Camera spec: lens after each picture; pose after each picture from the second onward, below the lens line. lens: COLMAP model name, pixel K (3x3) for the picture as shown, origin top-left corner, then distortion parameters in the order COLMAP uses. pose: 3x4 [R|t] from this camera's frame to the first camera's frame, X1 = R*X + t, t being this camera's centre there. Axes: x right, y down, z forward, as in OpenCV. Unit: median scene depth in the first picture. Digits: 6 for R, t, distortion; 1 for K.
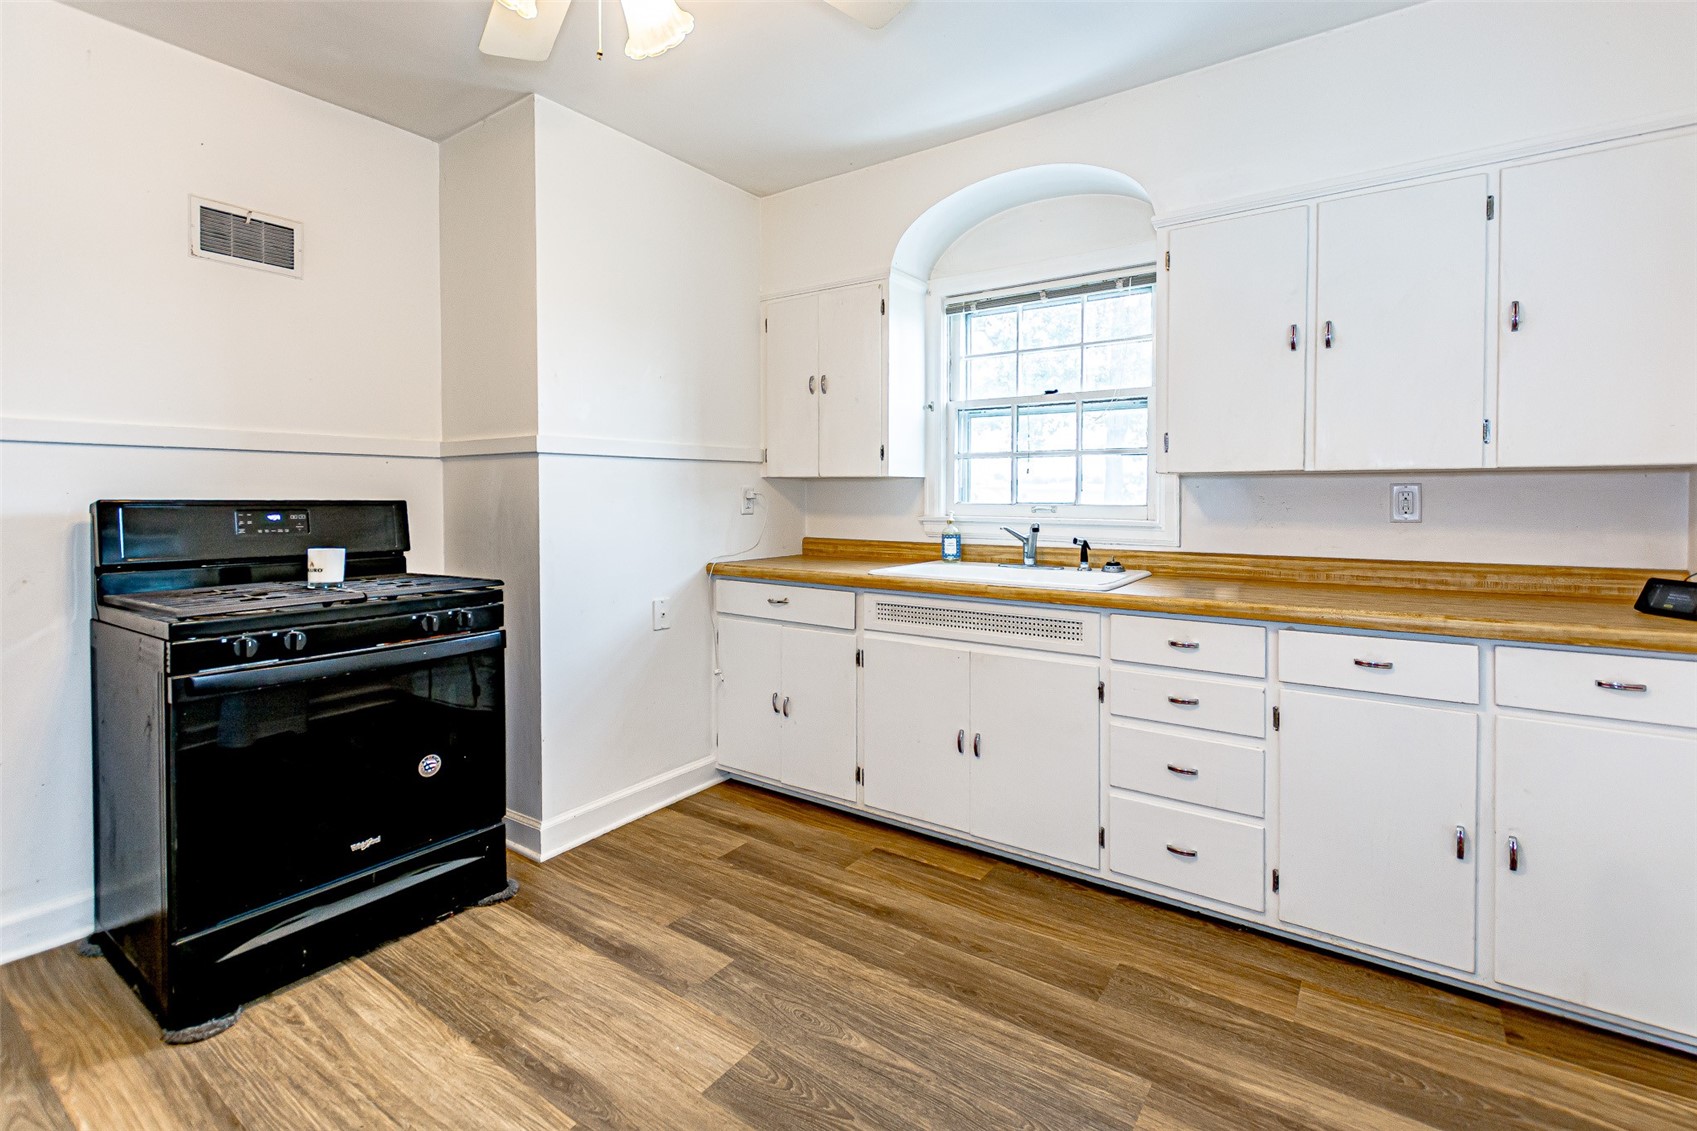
lens RADIAL K [[760.6, 0, 851.6], [0, 760.6, 510.2], [0, 0, 1]] dist [-0.000751, -0.000339]
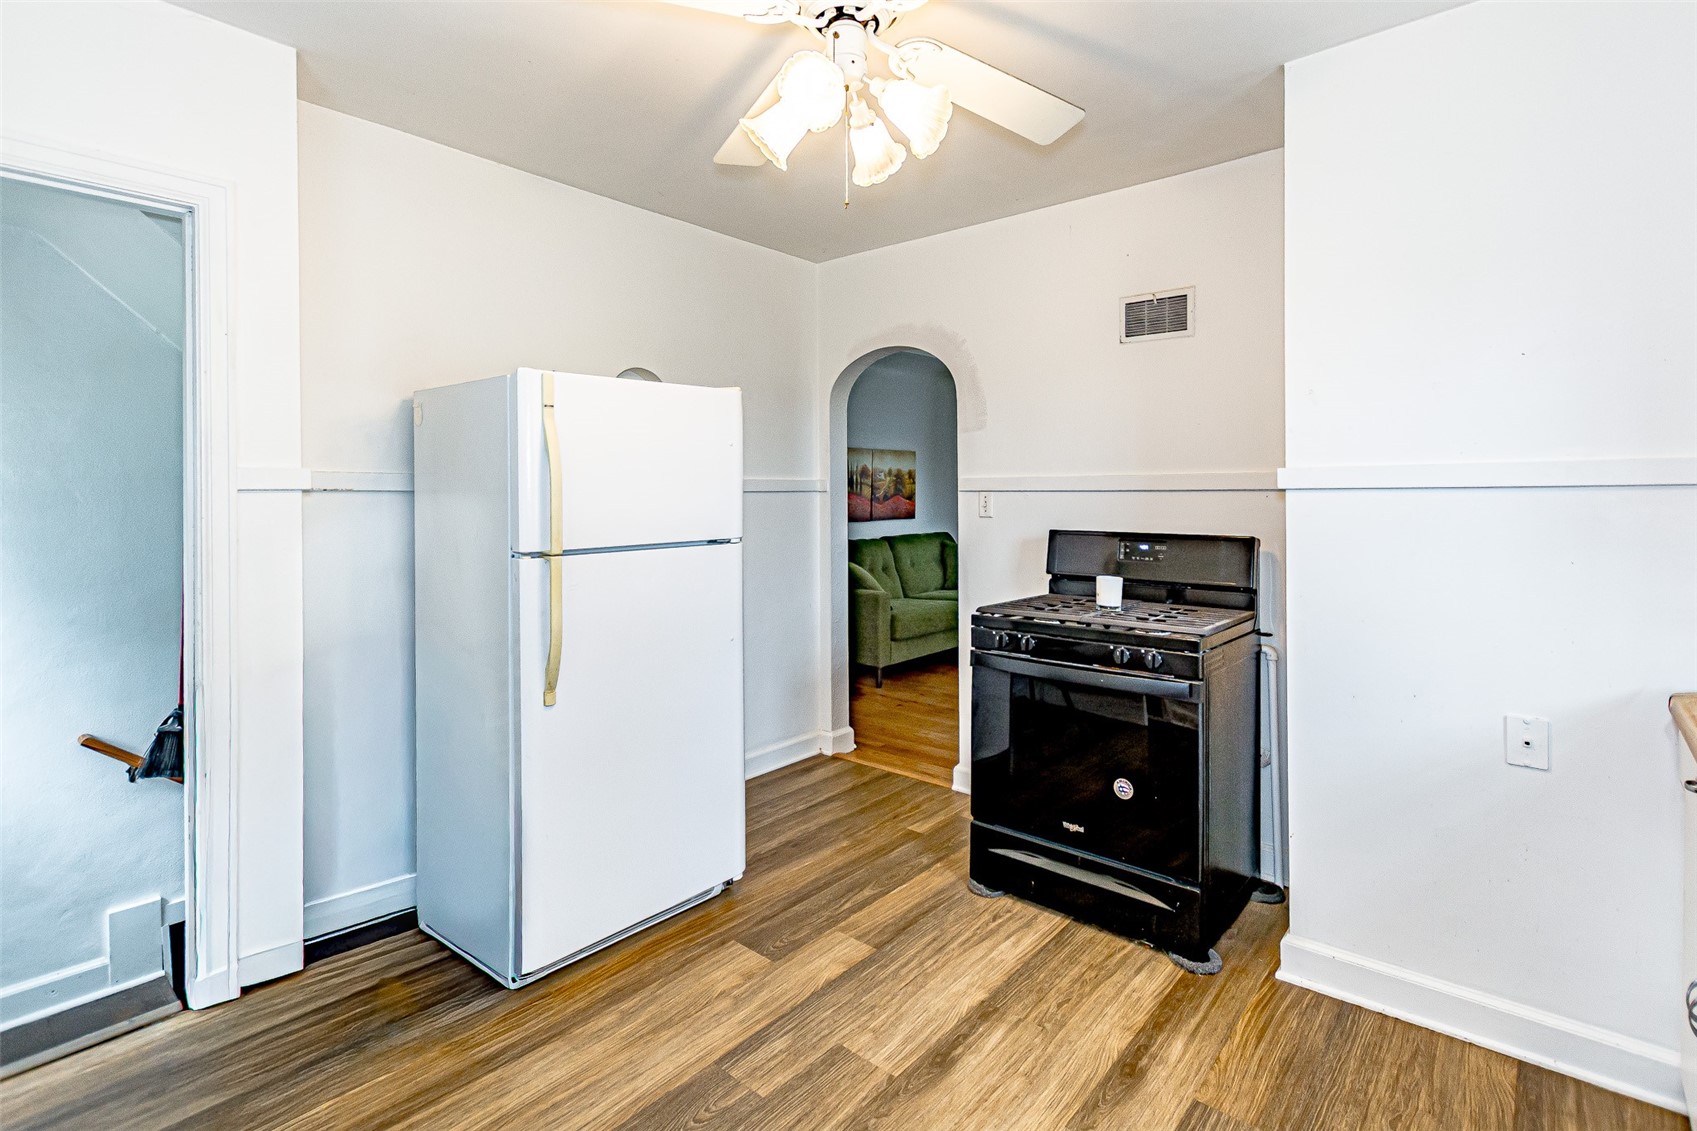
lens RADIAL K [[852.9, 0, 850.1], [0, 852.9, 491.0], [0, 0, 1]] dist [0.000544, 0.000220]
pose [[-0.112972, 0.000506, -0.993598, 0.680210], [-0.016198, 0.999866, 0.002350, -0.080508], [0.993466, 0.016360, -0.112949, 0.739852]]
